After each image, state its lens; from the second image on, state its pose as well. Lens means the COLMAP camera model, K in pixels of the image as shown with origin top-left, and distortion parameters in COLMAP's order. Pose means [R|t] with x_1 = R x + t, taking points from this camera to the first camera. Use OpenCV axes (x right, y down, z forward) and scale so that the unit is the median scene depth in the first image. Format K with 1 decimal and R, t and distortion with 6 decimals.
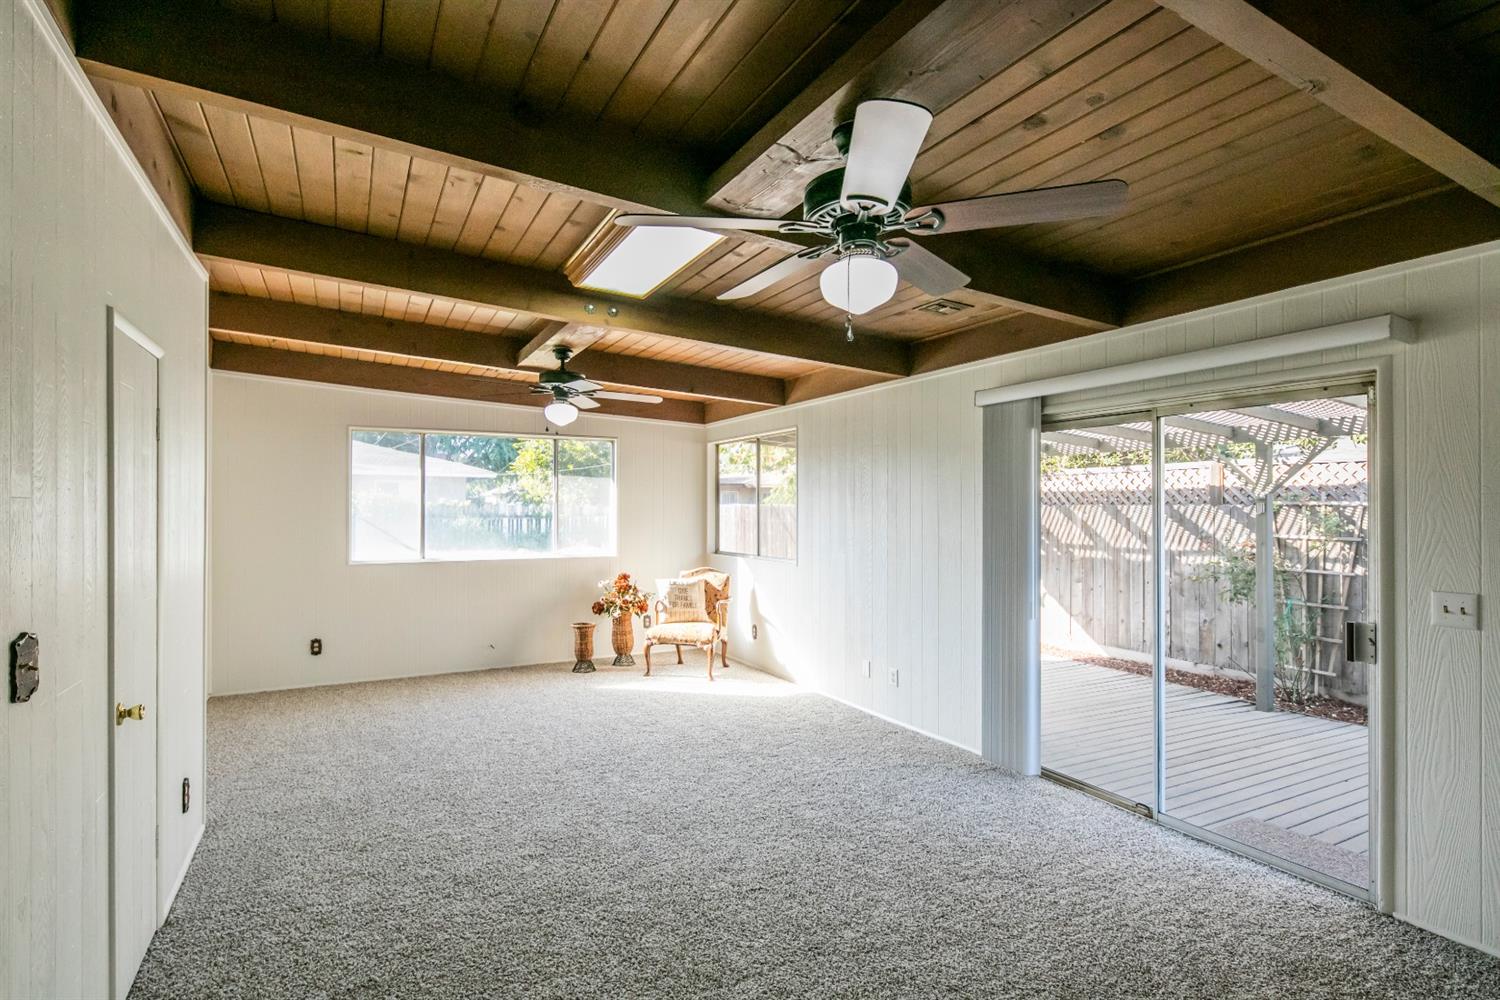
lens RADIAL K [[727.6, 0, 750.0], [0, 727.6, 500.0], [0, 0, 1]] dist [-0.001136, -0.000279]
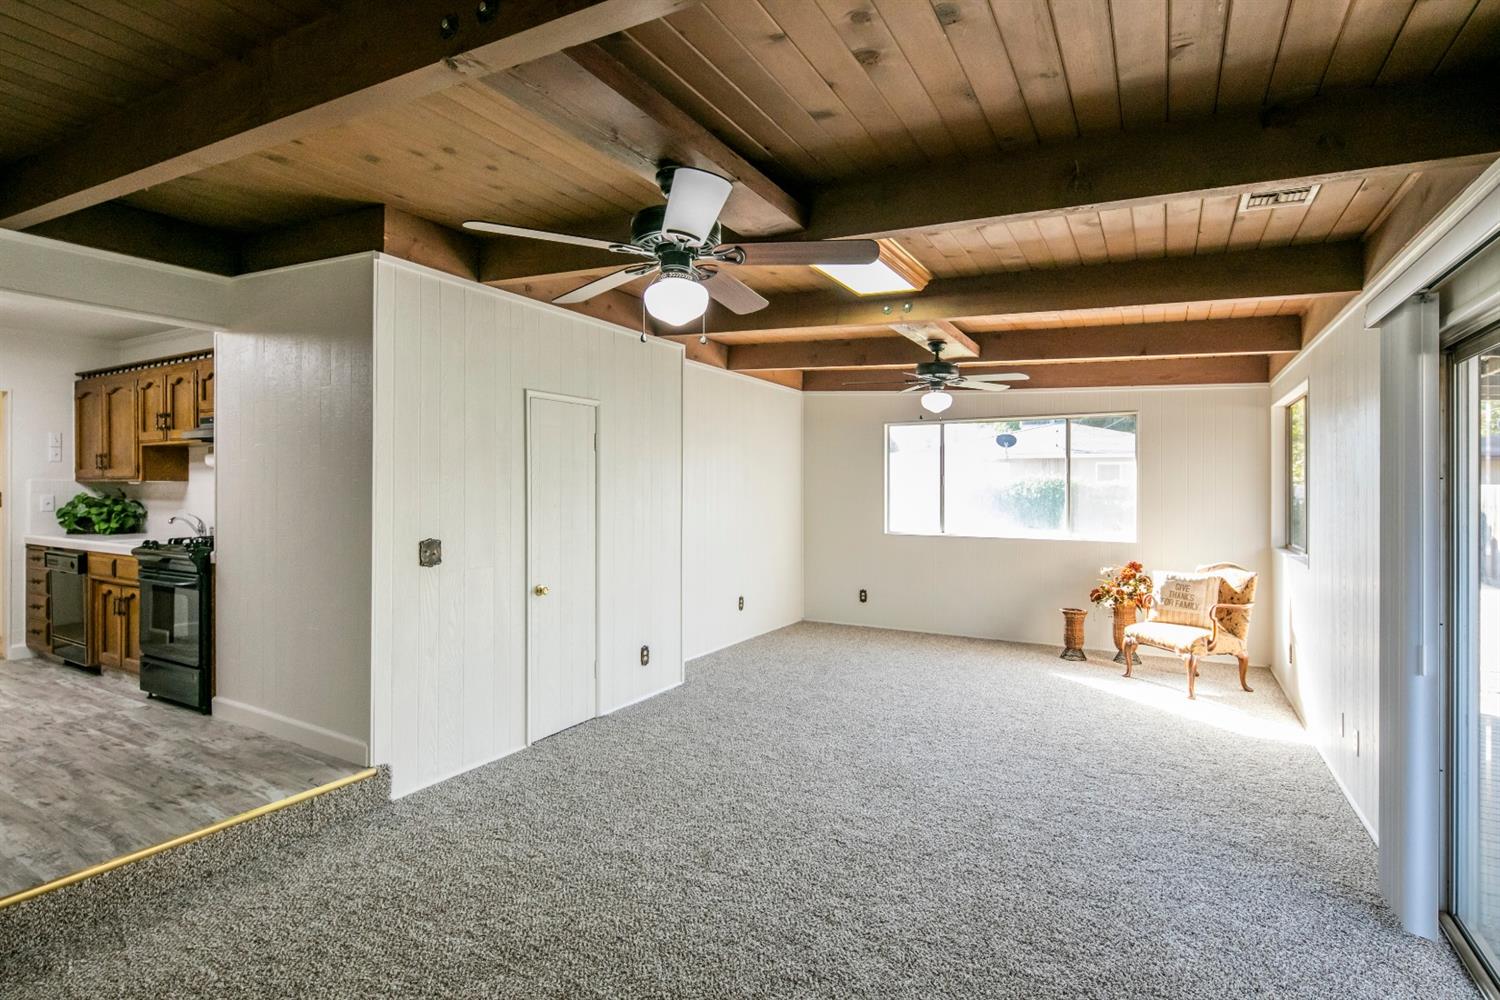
lens RADIAL K [[731.3, 0, 754.6], [0, 731.3, 485.8], [0, 0, 1]] dist [-0.001414, -0.001016]
pose [[0.528359, -0.002385, -0.849018, 0.379670], [0.009344, 0.999952, 0.003006, 0.000212], [0.848970, -0.009521, 0.528356, 0.140429]]
